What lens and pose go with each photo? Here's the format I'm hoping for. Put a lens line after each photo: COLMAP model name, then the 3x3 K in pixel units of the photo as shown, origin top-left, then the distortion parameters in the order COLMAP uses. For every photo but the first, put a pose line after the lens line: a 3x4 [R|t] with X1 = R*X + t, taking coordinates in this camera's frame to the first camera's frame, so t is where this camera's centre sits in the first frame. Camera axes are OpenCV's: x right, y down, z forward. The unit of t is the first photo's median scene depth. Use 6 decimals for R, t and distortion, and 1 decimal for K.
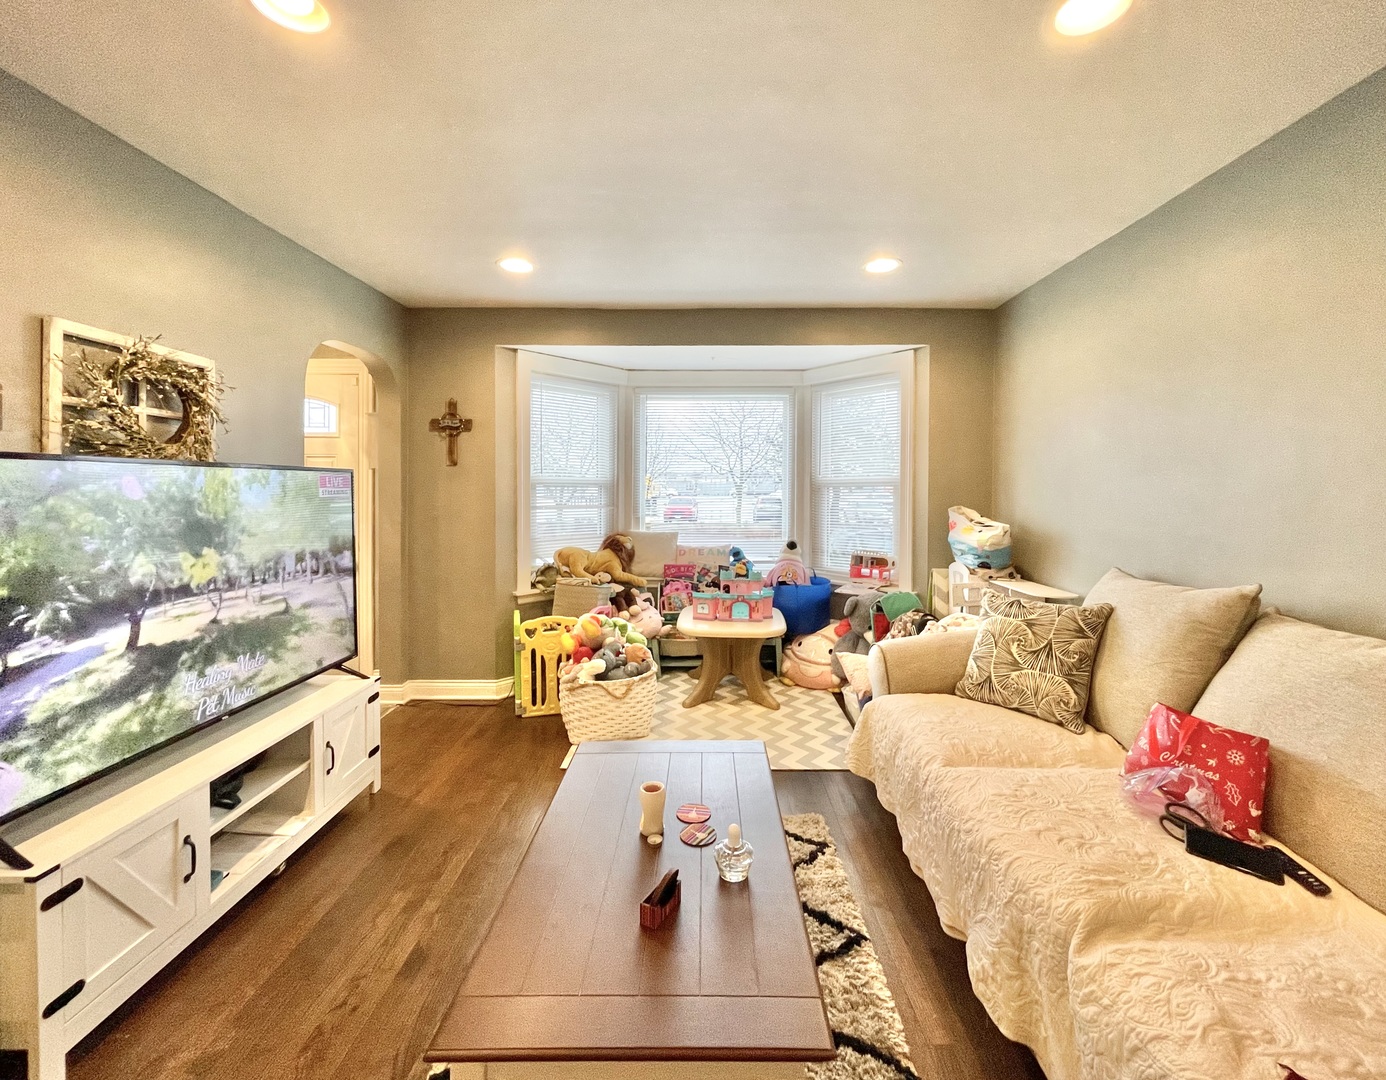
lens RADIAL K [[583.4, 0, 703.8], [0, 583.4, 496.5], [0, 0, 1]] dist [-0.001589, -0.000731]
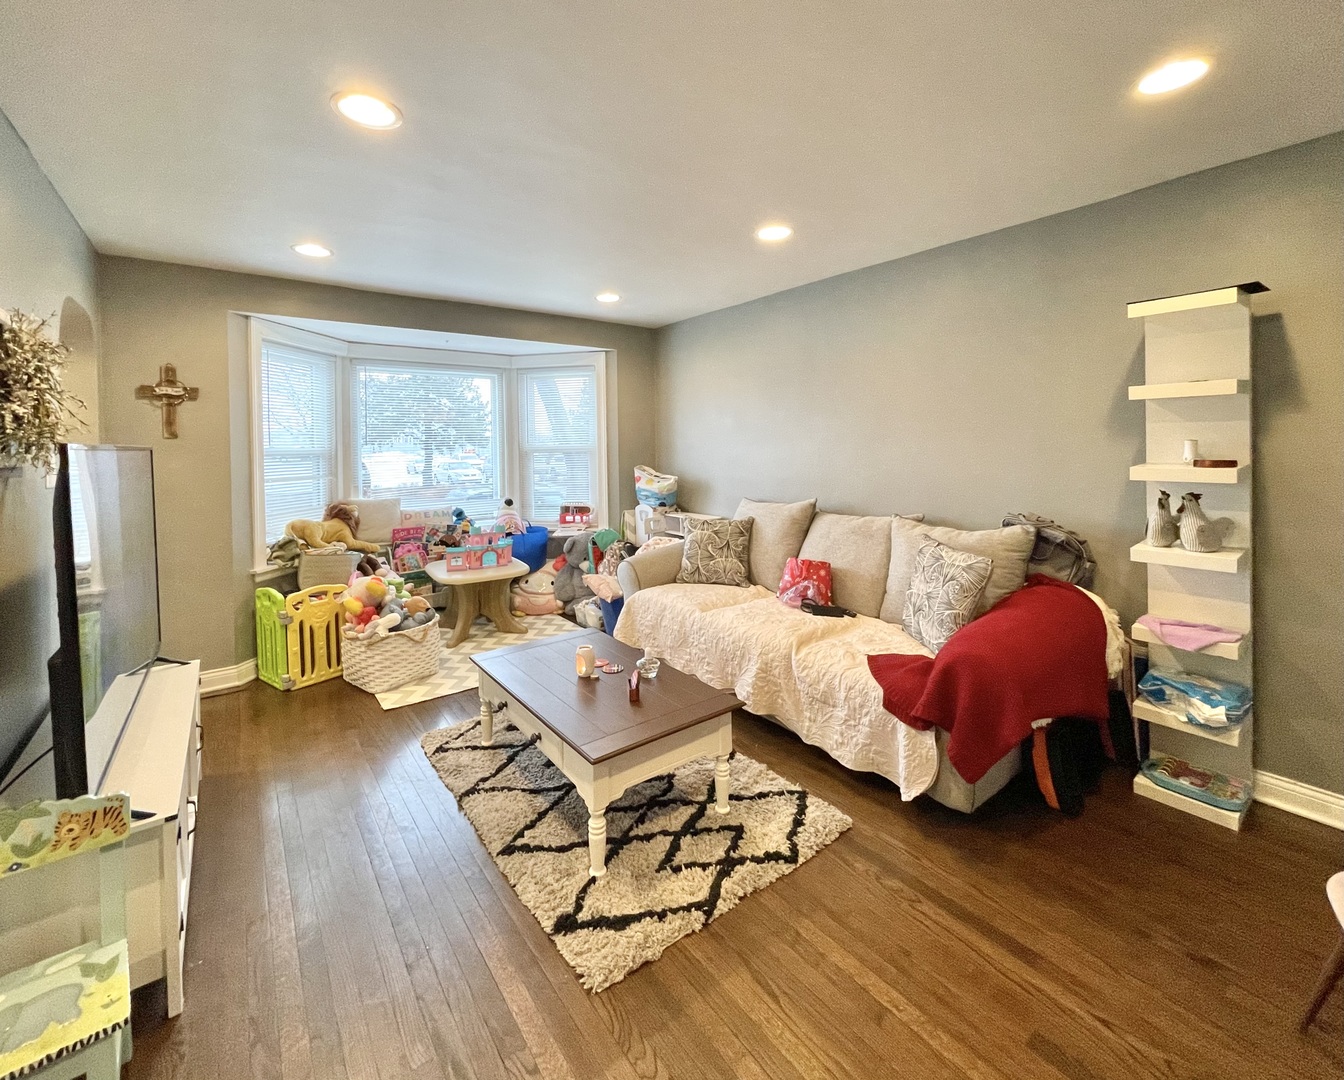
lens RADIAL K [[588.0, 0, 668.1], [0, 588.0, 454.6], [0, 0, 1]] dist [0.019179, -0.024284]
pose [[0.797270, -0.021841, 0.603228, -0.371507], [0.023867, 0.999704, 0.004652, -0.014090], [-0.603151, 0.010689, 0.797555, -0.186077]]
